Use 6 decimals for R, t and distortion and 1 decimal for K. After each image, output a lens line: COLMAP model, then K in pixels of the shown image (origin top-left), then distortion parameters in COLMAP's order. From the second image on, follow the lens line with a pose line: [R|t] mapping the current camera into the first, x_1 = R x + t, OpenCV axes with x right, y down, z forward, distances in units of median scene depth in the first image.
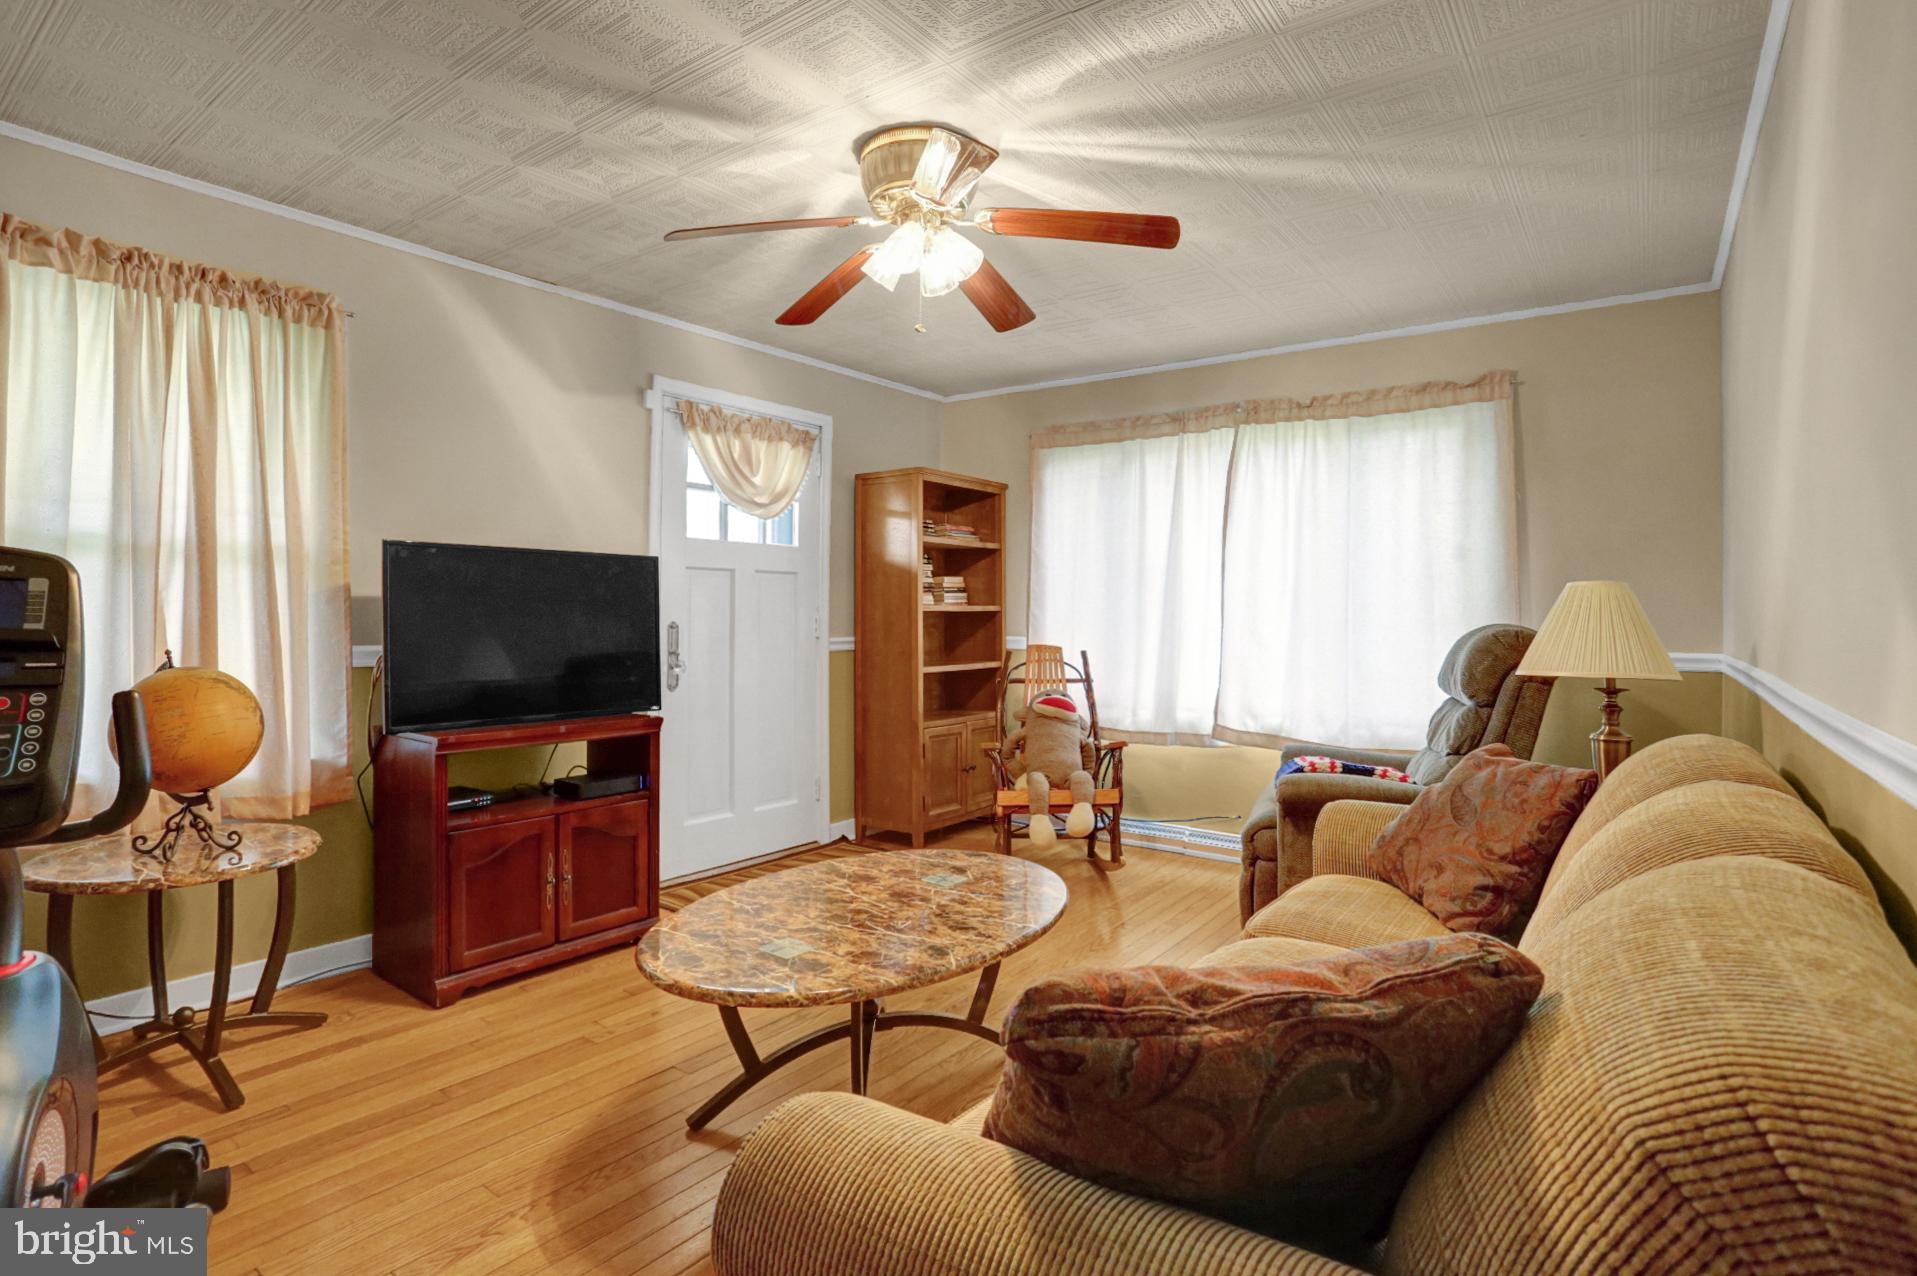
lens RADIAL K [[976.0, 0, 958.5], [0, 976.0, 638.0], [0, 0, 1]] dist [-0.080794, 0.000167]
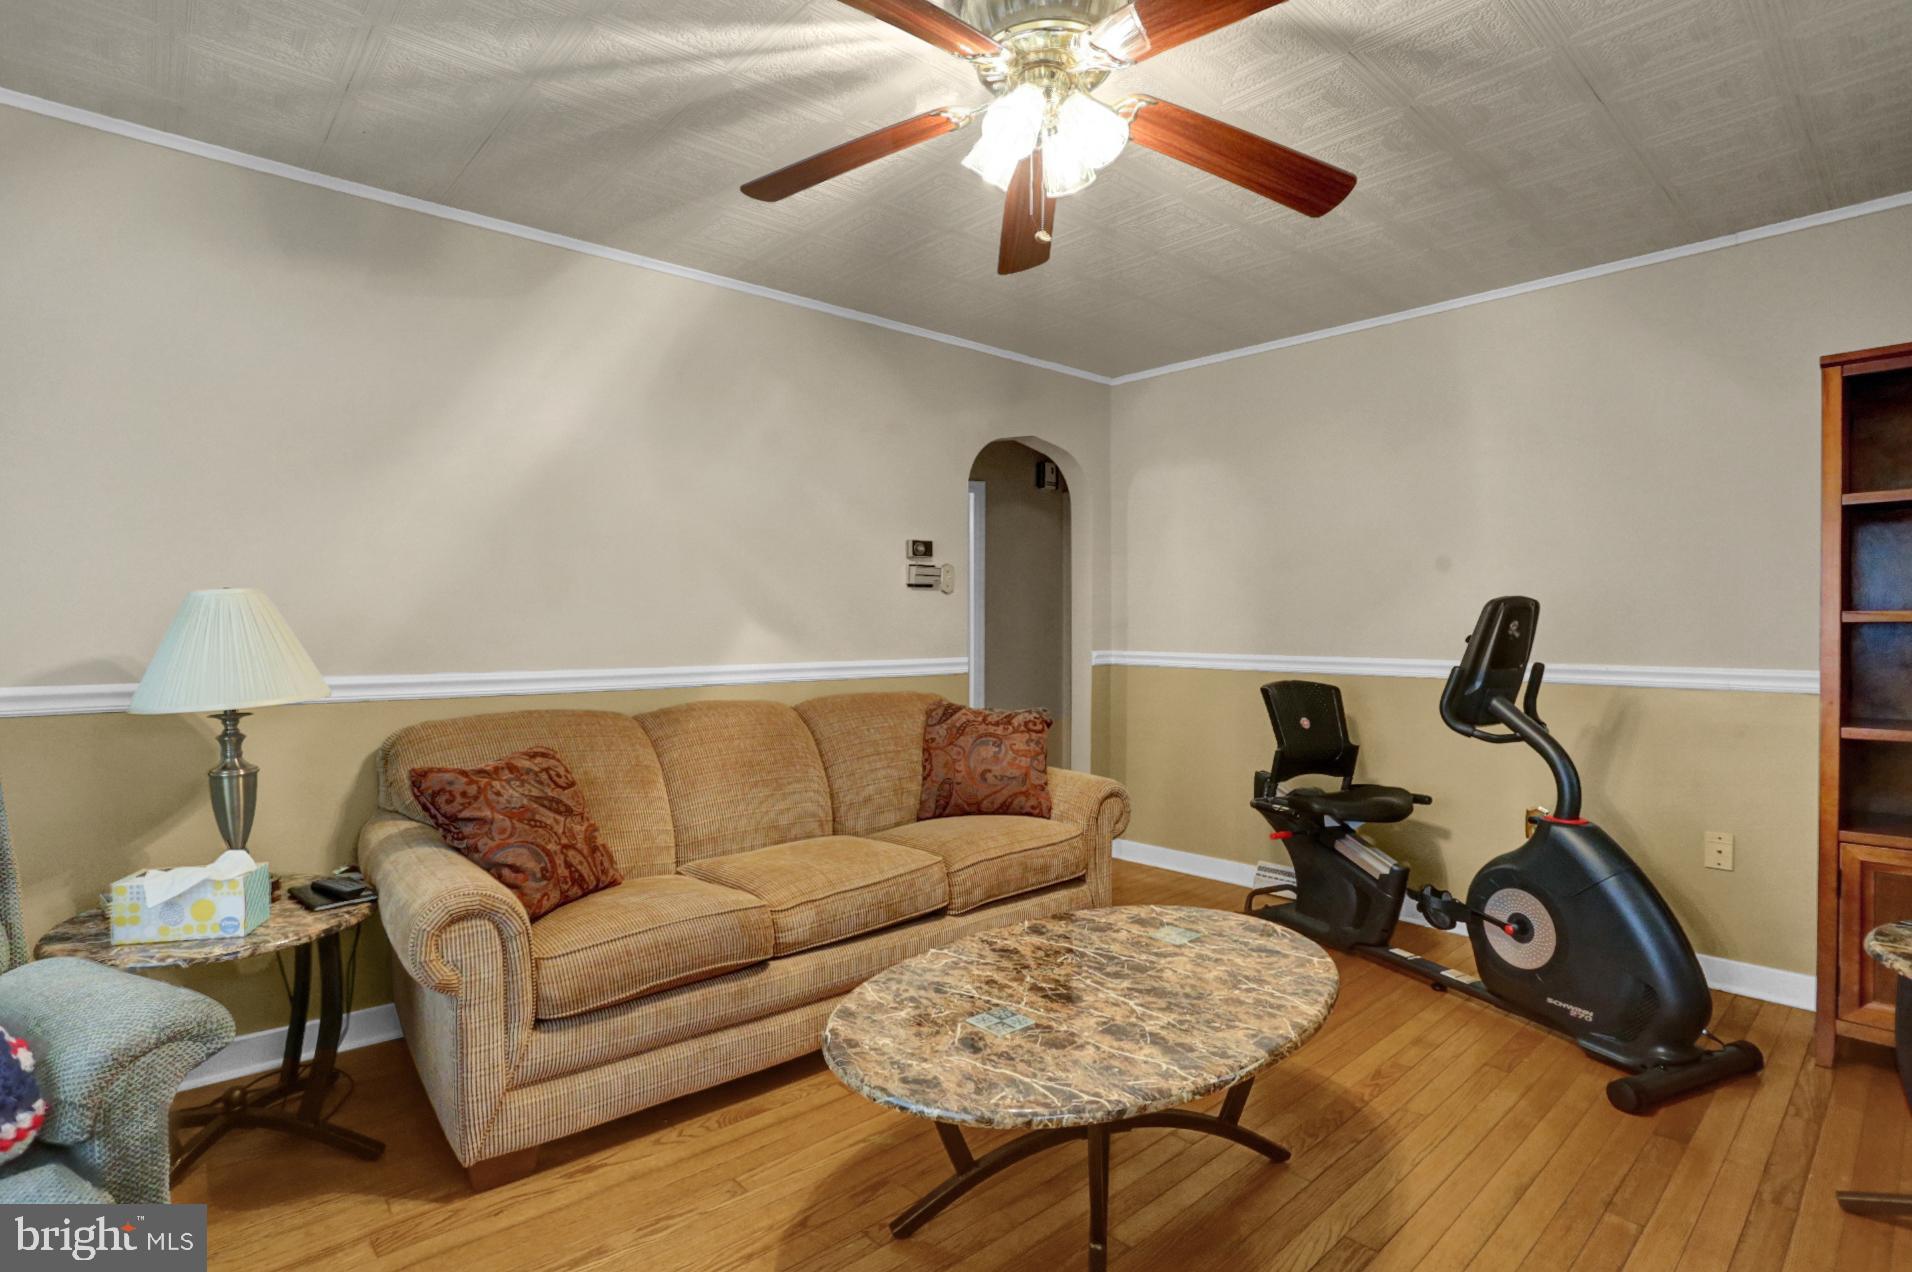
lens RADIAL K [[931.6, 0, 956.0], [0, 931.6, 636.0], [0, 0, 1]] dist [-0.055423, 0.000230]
pose [[-0.980876, -0.005949, 0.194541, -0.105069], [0.002381, 0.999091, 0.042556, -0.048372], [-0.194617, 0.042205, -0.979971, 1.587126]]
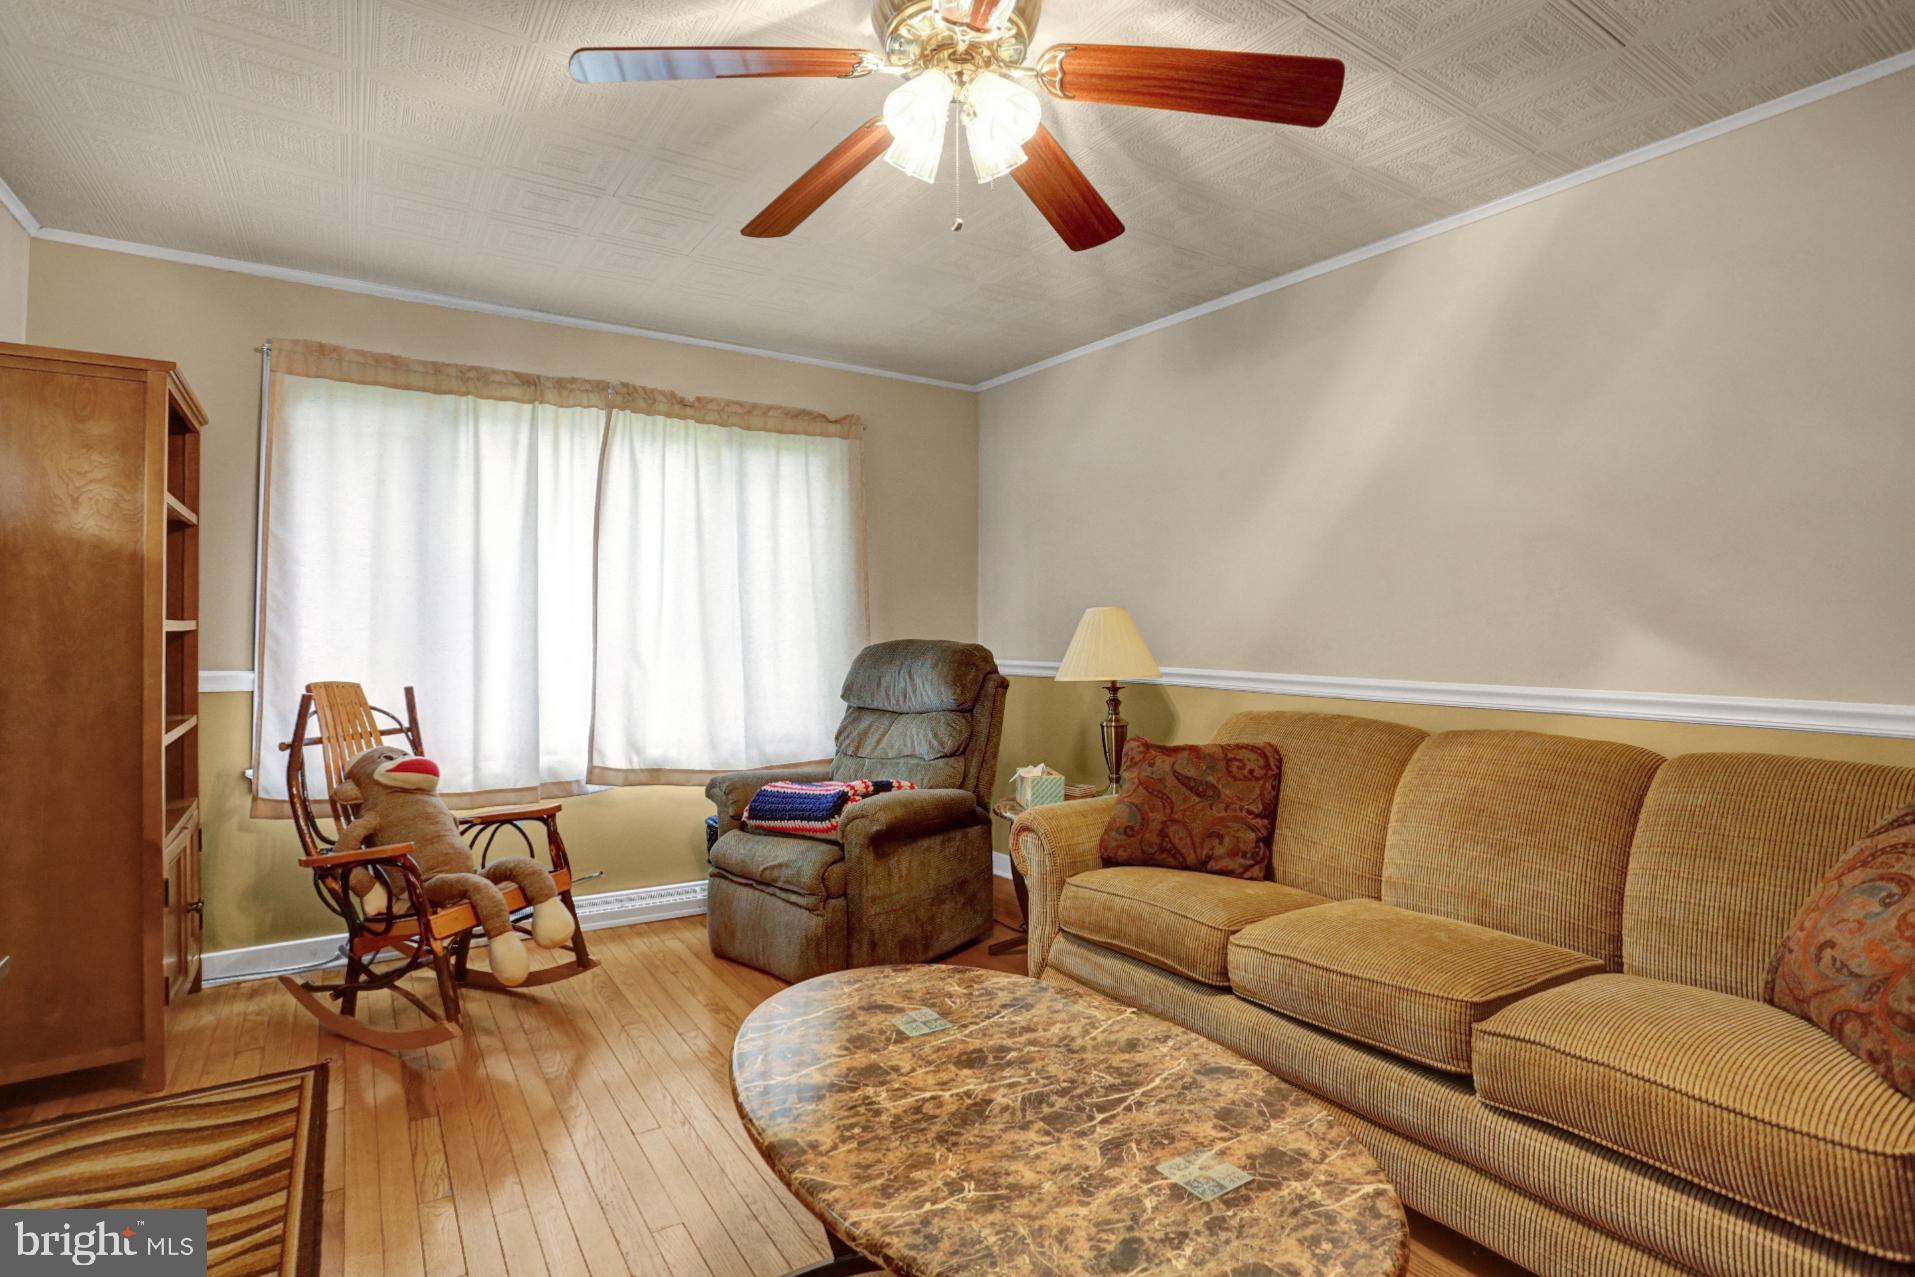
lens RADIAL K [[933.0, 0, 957.5], [0, 933.0, 638.5], [0, 0, 1]] dist [-0.055423, 0.000230]
pose [[0.329226, -0.015210, 0.944128, -0.610167], [0.022946, 0.999704, 0.008104, -0.030482], [-0.943972, 0.018996, 0.329478, 0.731378]]
